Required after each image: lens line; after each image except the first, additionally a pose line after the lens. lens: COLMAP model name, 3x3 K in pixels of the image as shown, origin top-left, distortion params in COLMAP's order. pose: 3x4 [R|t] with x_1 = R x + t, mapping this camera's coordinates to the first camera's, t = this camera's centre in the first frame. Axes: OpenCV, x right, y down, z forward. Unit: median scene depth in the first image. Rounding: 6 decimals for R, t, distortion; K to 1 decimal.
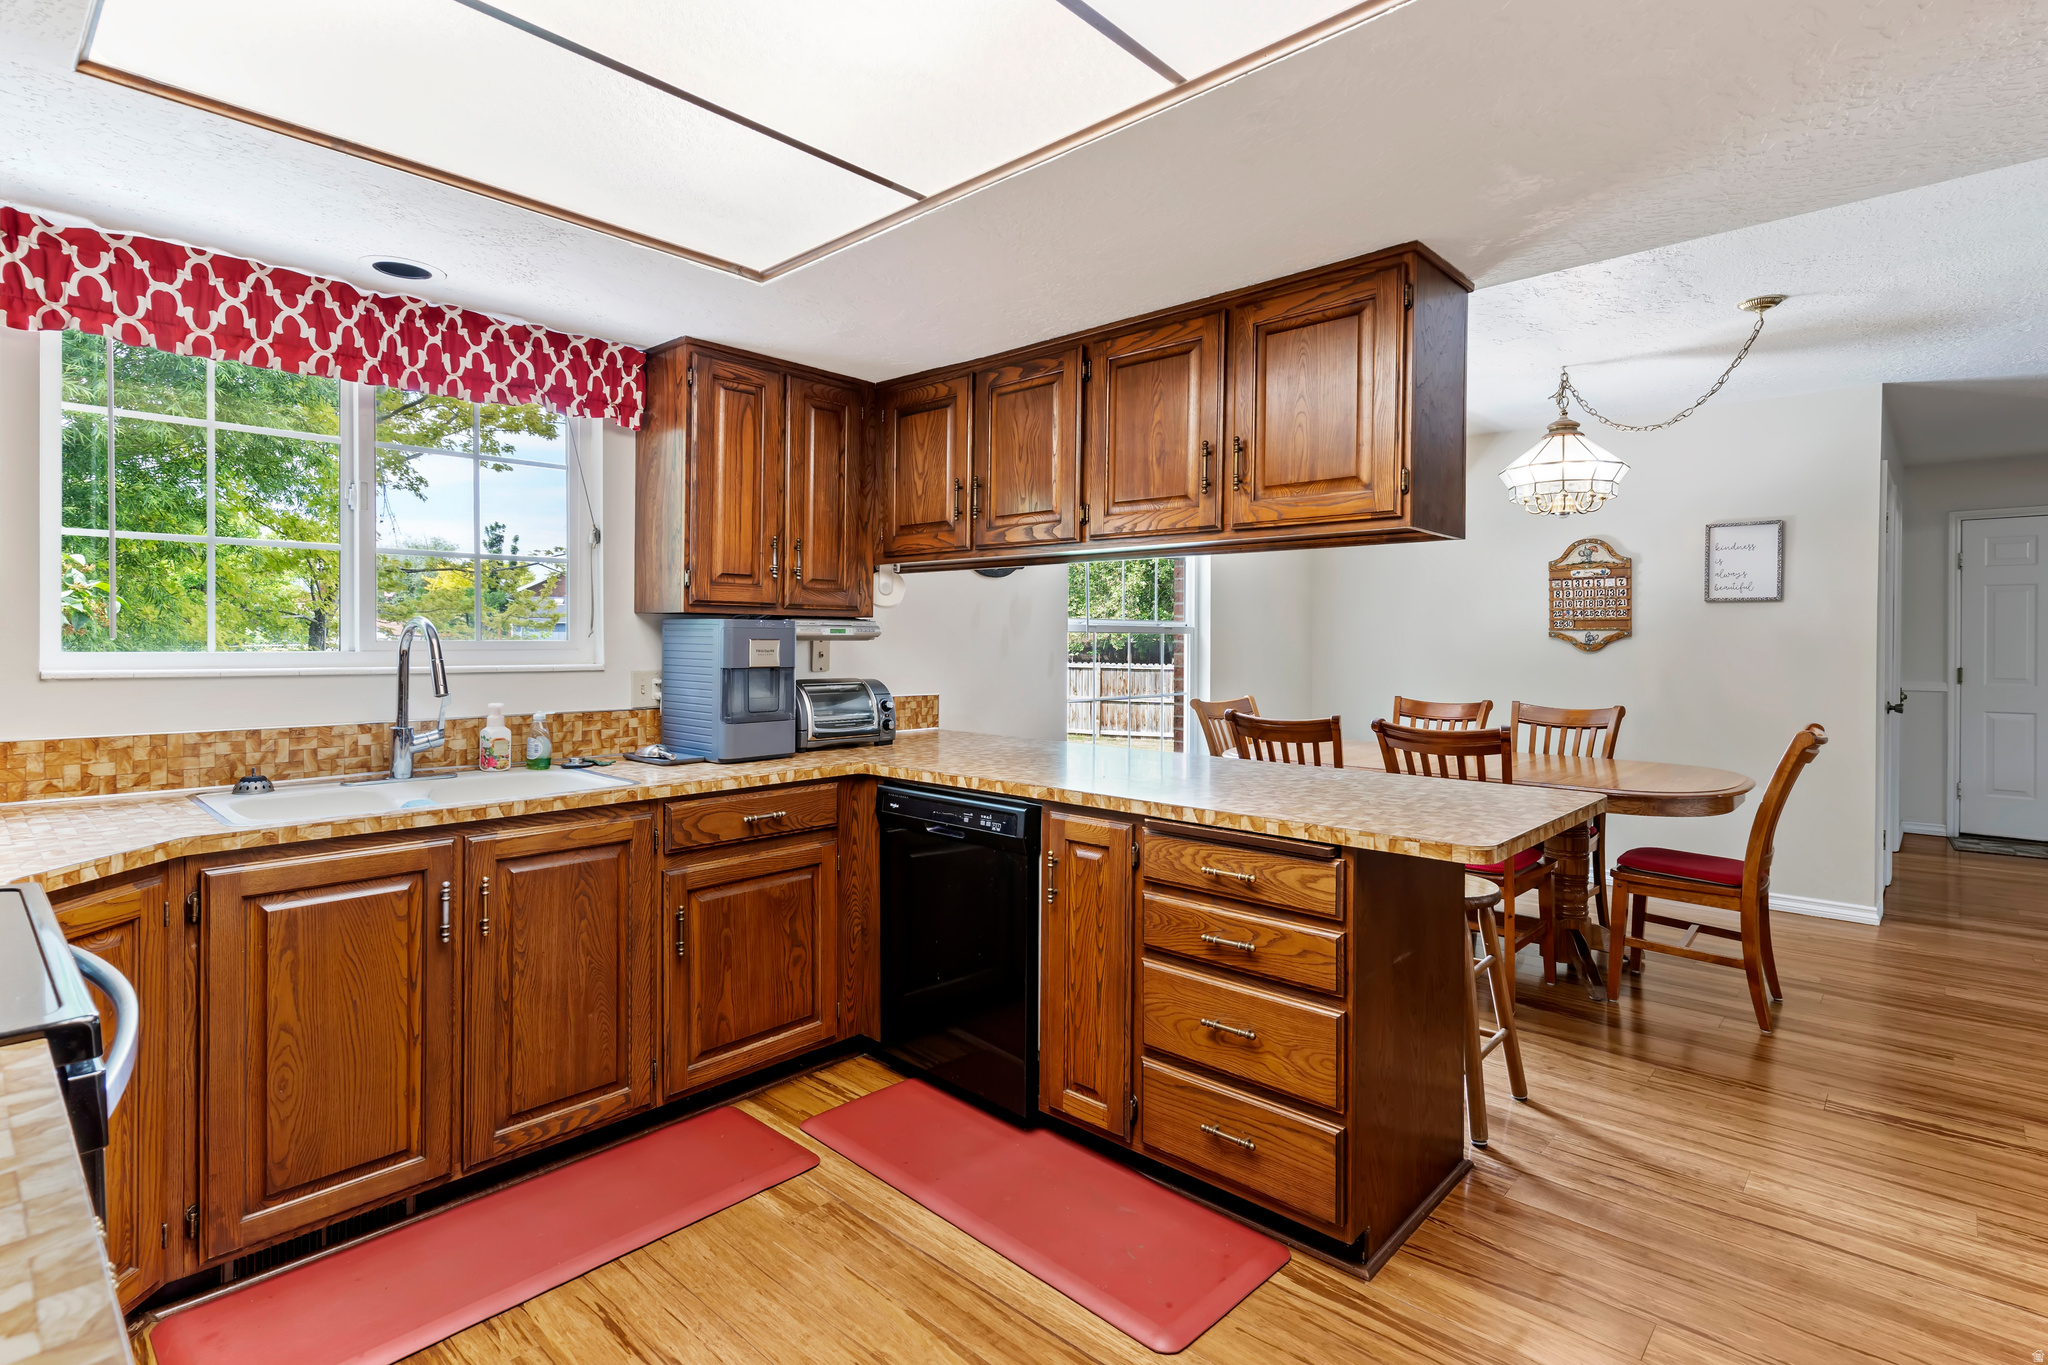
lens RADIAL K [[983.3, 0, 1023.5], [0, 983.3, 657.4], [0, 0, 1]] dist [0.001439, -0.000084]
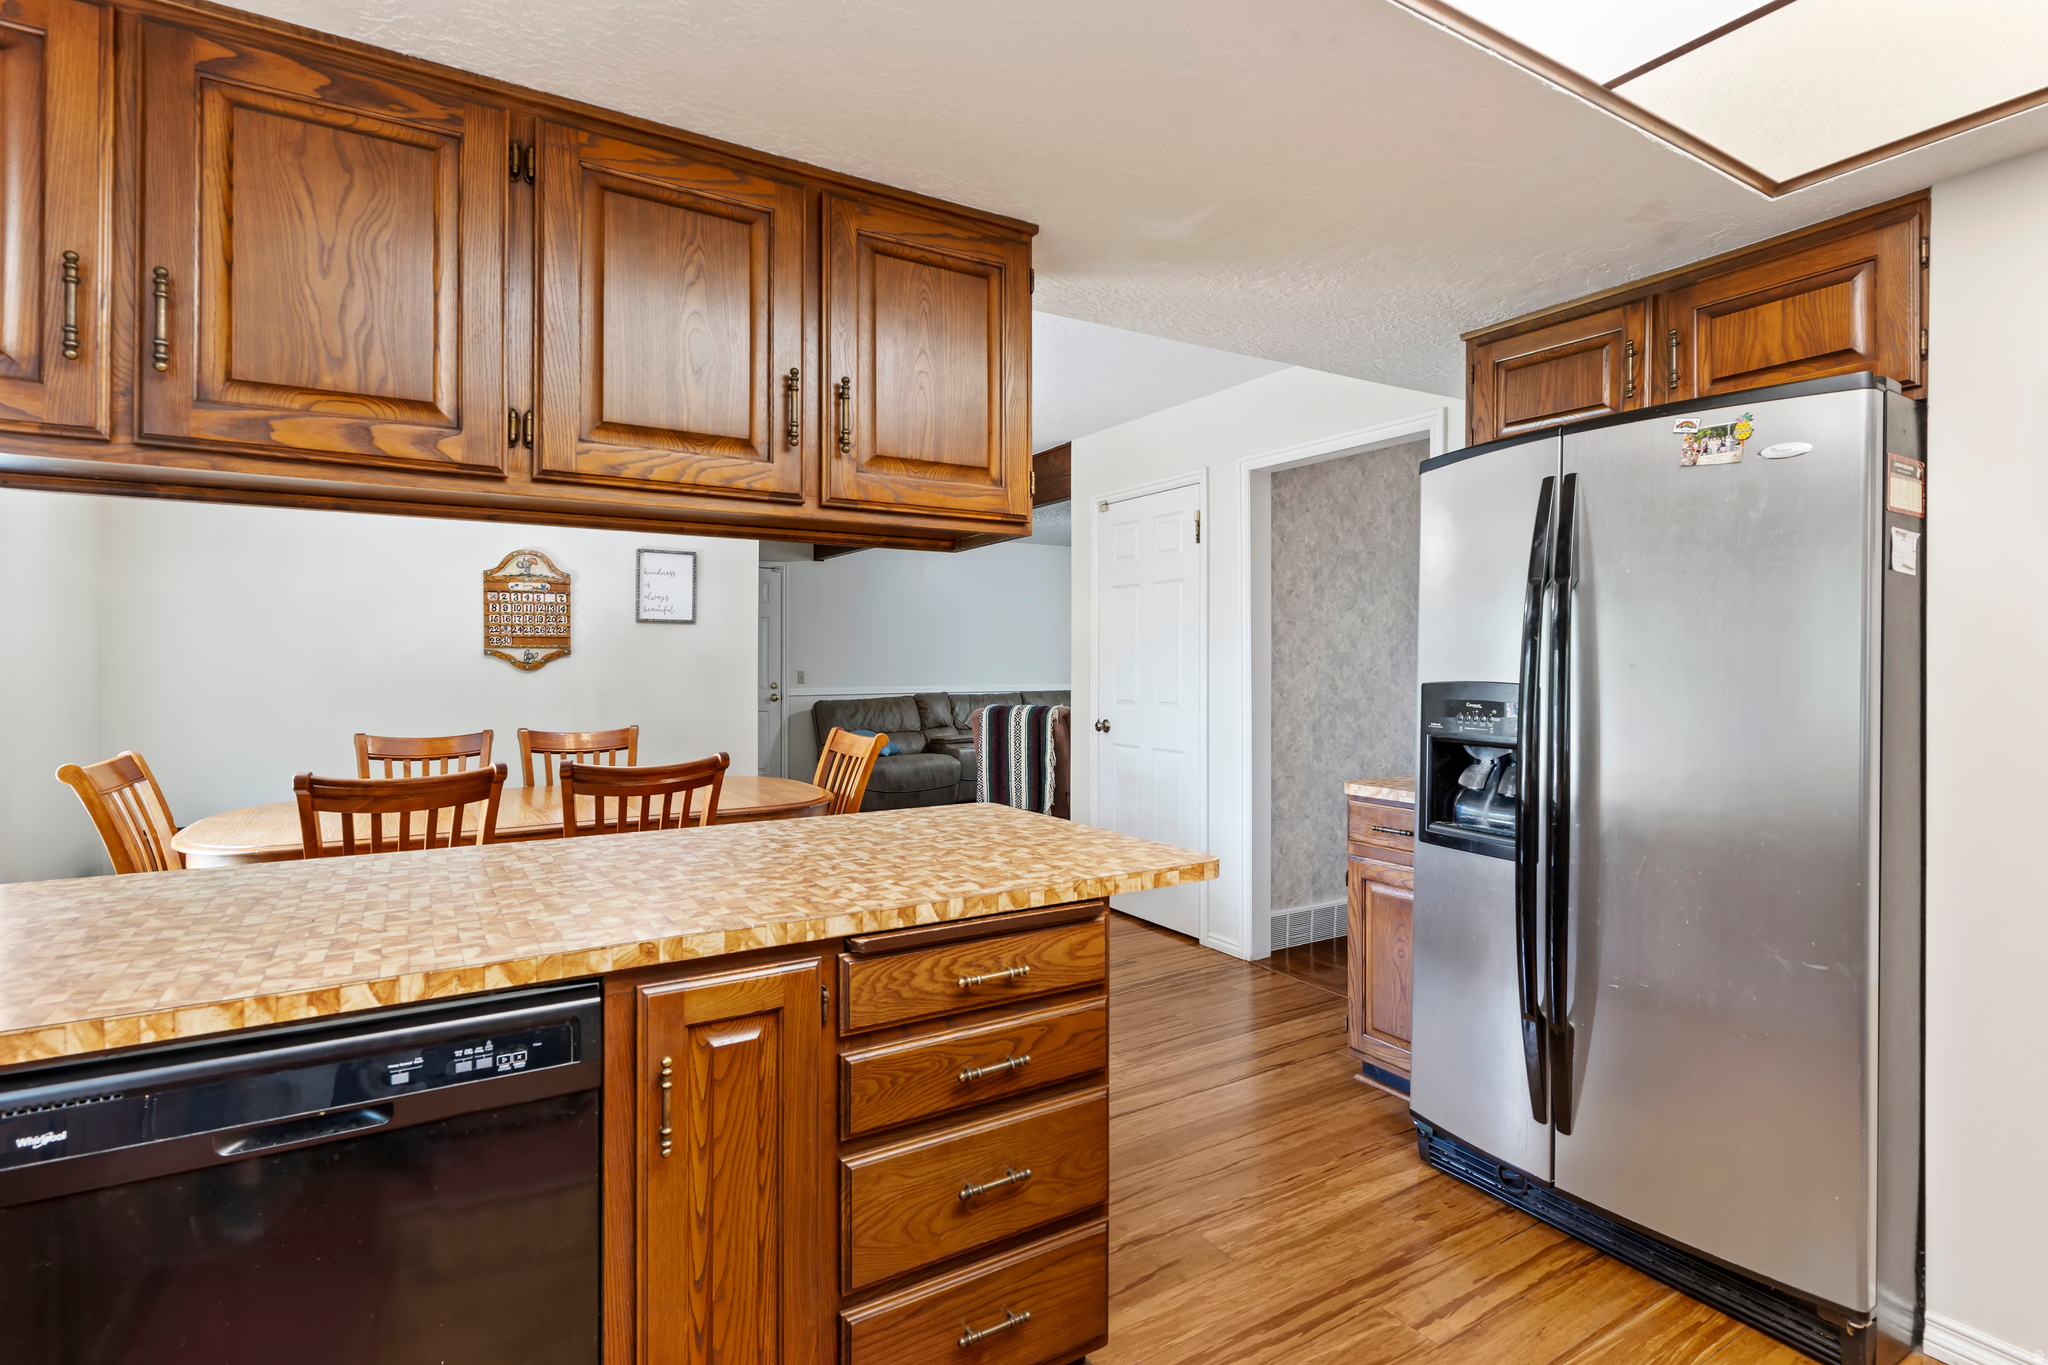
lens RADIAL K [[983.3, 0, 1032.3], [0, 983.3, 667.6], [0, 0, 1]] dist [0.001439, -0.000084]
pose [[0.277269, -0.010337, 0.960737, -0.256055], [0.017771, 0.999826, 0.005629, -0.008334], [-0.960628, 0.015512, 0.277404, 0.395623]]
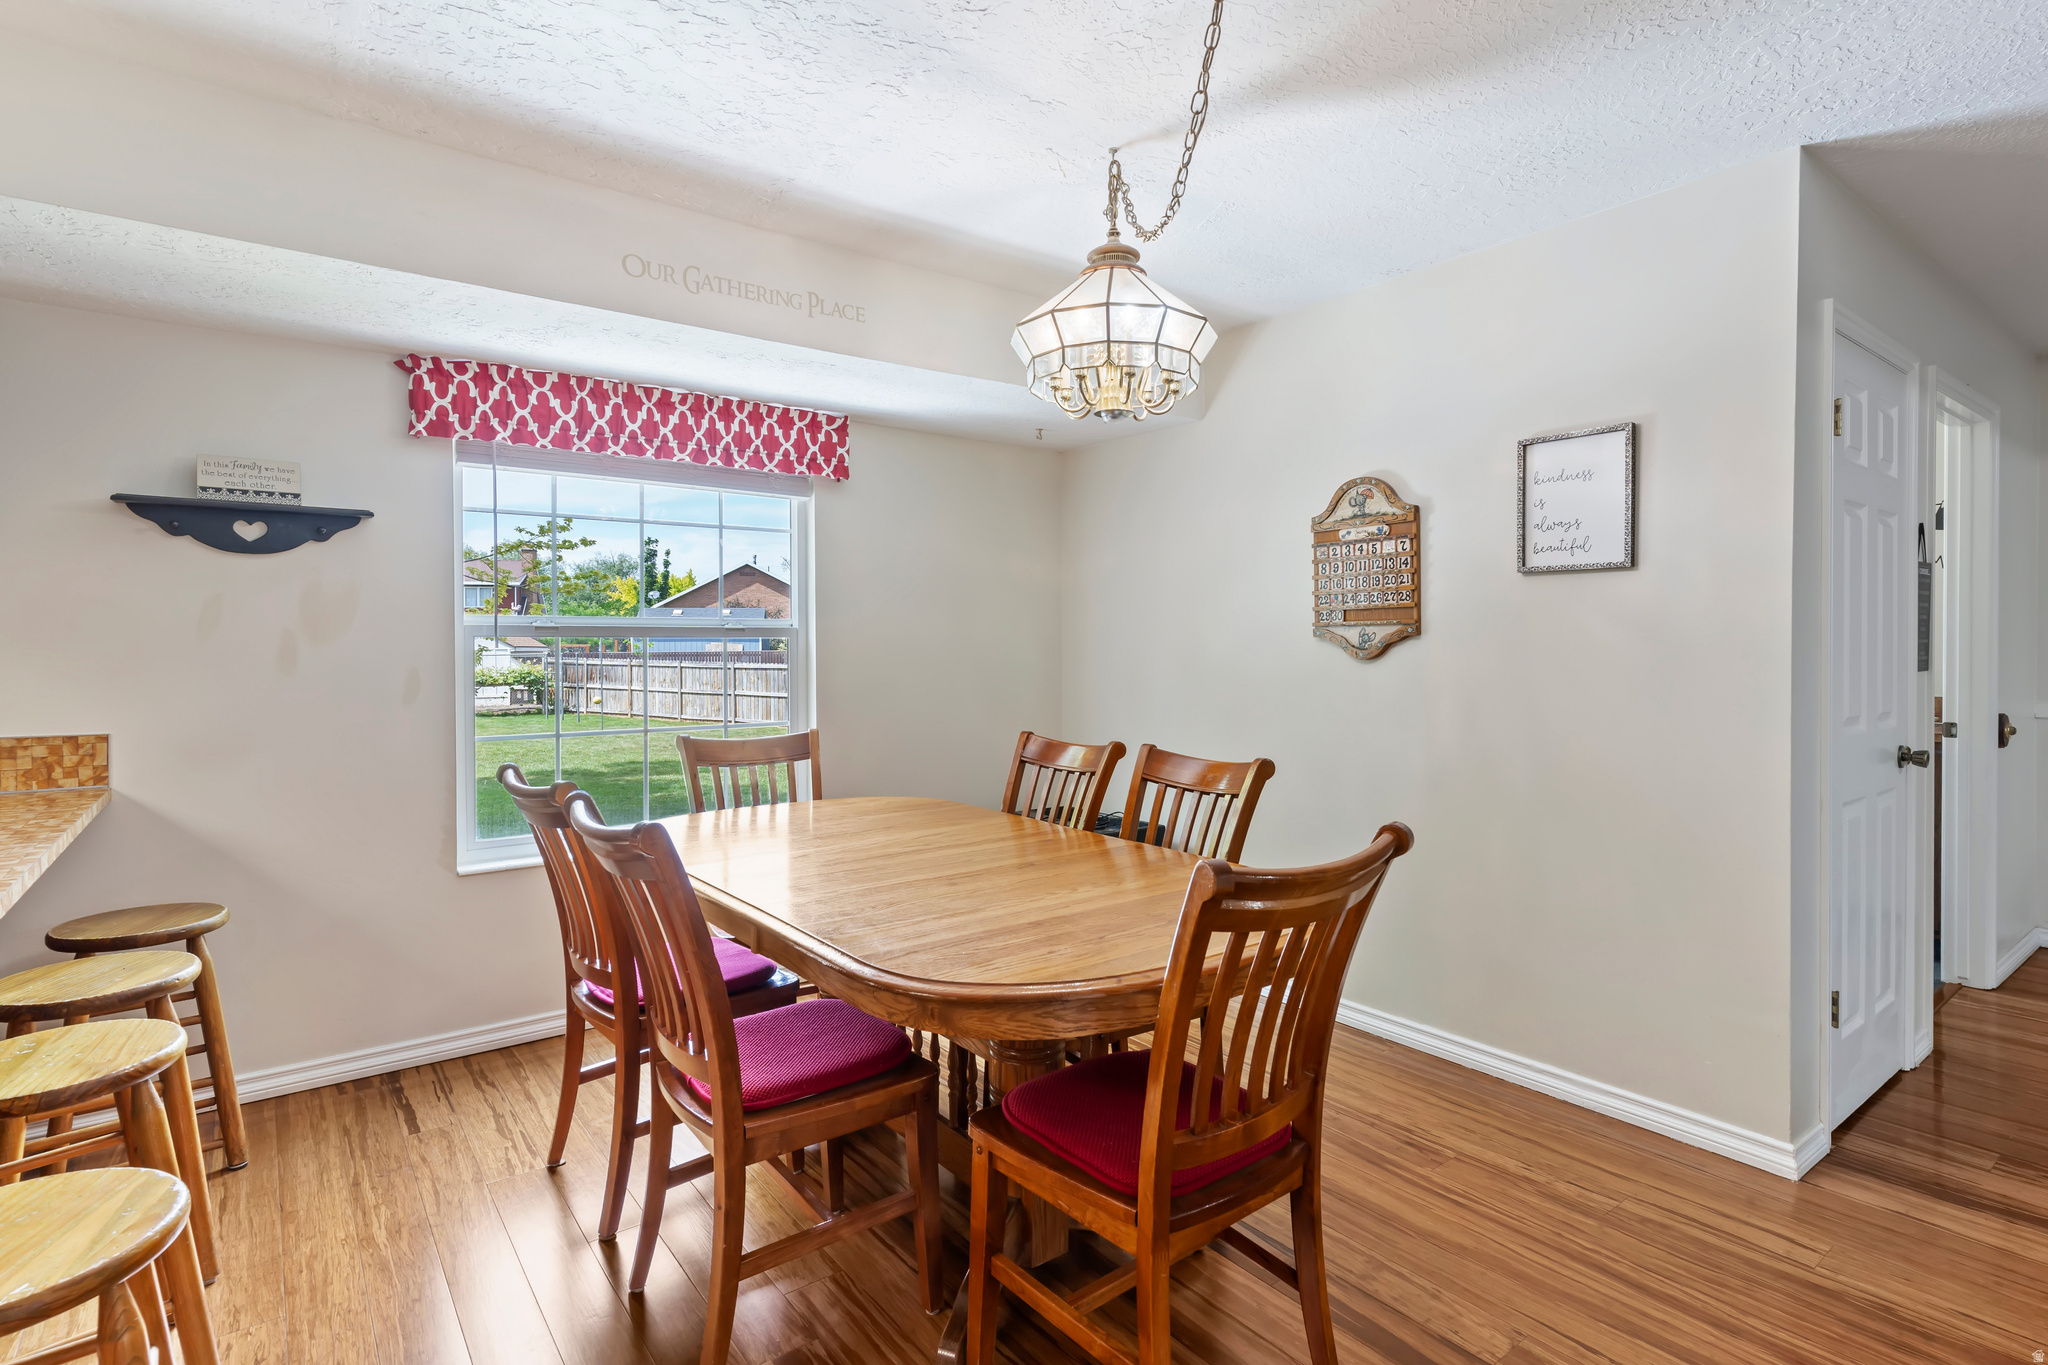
lens RADIAL K [[983.3, 0, 1032.6], [0, 983.3, 673.4], [0, 0, 1]] dist [0.001439, -0.000084]
pose [[0.978945, 0.010744, -0.203840, 0.688123], [-0.010385, 0.999942, 0.002828, 0.004203], [0.203858, -0.000651, 0.979000, 0.484058]]
